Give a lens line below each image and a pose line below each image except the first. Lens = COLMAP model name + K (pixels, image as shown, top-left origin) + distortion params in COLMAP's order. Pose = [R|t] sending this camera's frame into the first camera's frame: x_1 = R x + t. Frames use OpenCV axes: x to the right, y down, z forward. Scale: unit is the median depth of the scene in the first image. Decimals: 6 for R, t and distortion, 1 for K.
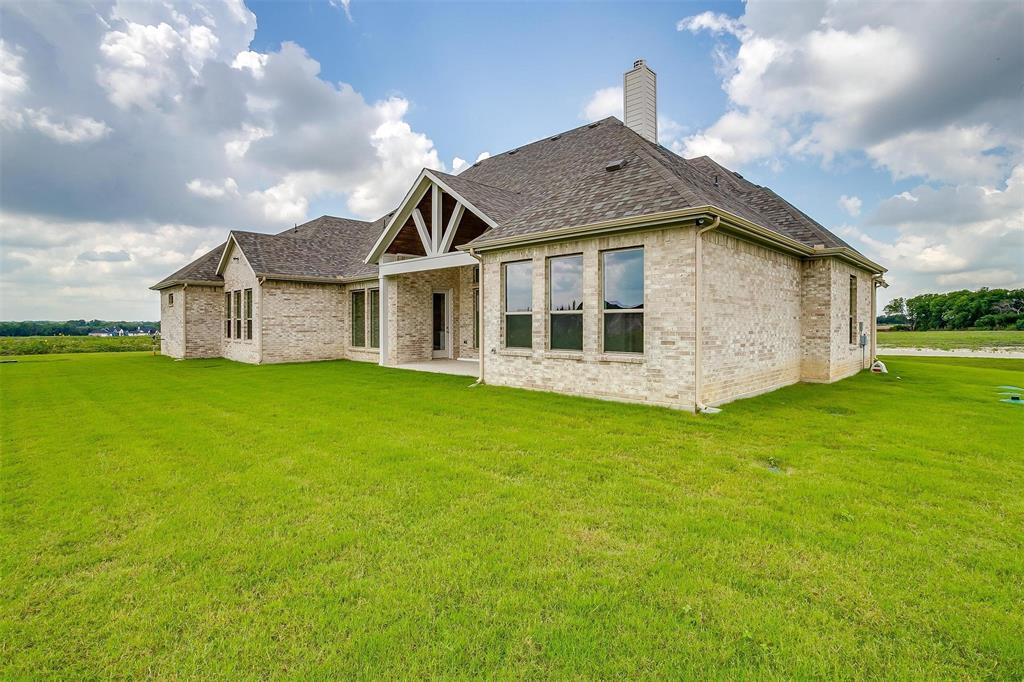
lens RADIAL K [[504.8, 0, 510.5], [0, 504.8, 341.8], [0, 0, 1]] dist [-0.002674, 0.000393]
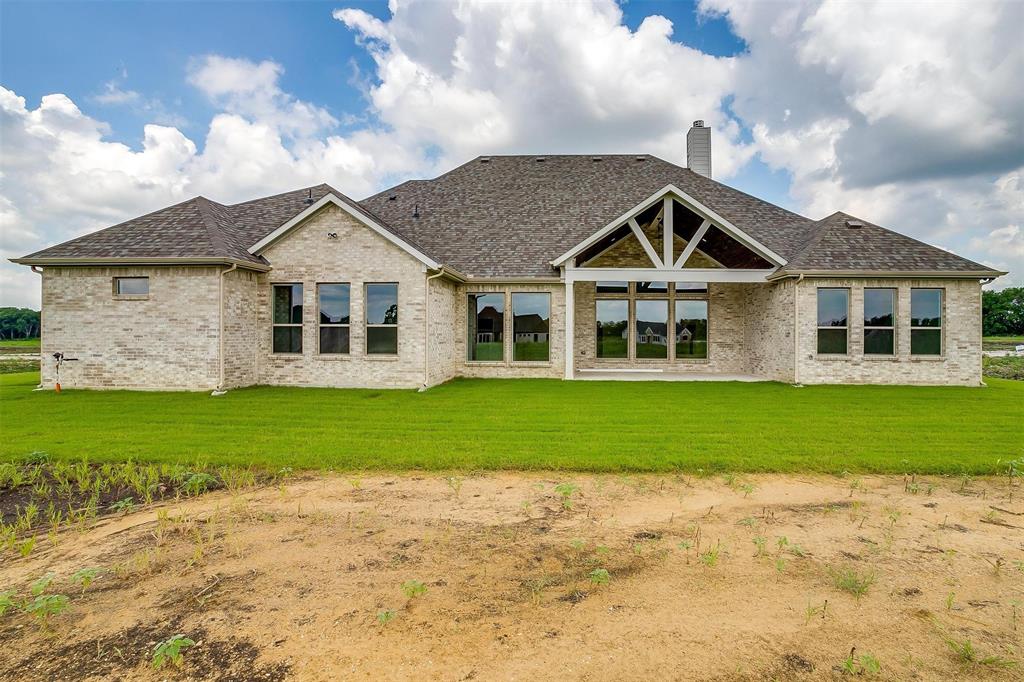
lens RADIAL K [[504.8, 0, 509.4], [0, 504.8, 331.2], [0, 0, 1]] dist [-0.002674, 0.000393]
pose [[0.720002, -0.001548, 0.693970, -0.373631], [0.016465, 0.999754, -0.014852, -0.010293], [-0.693776, 0.022120, 0.719851, 0.158529]]
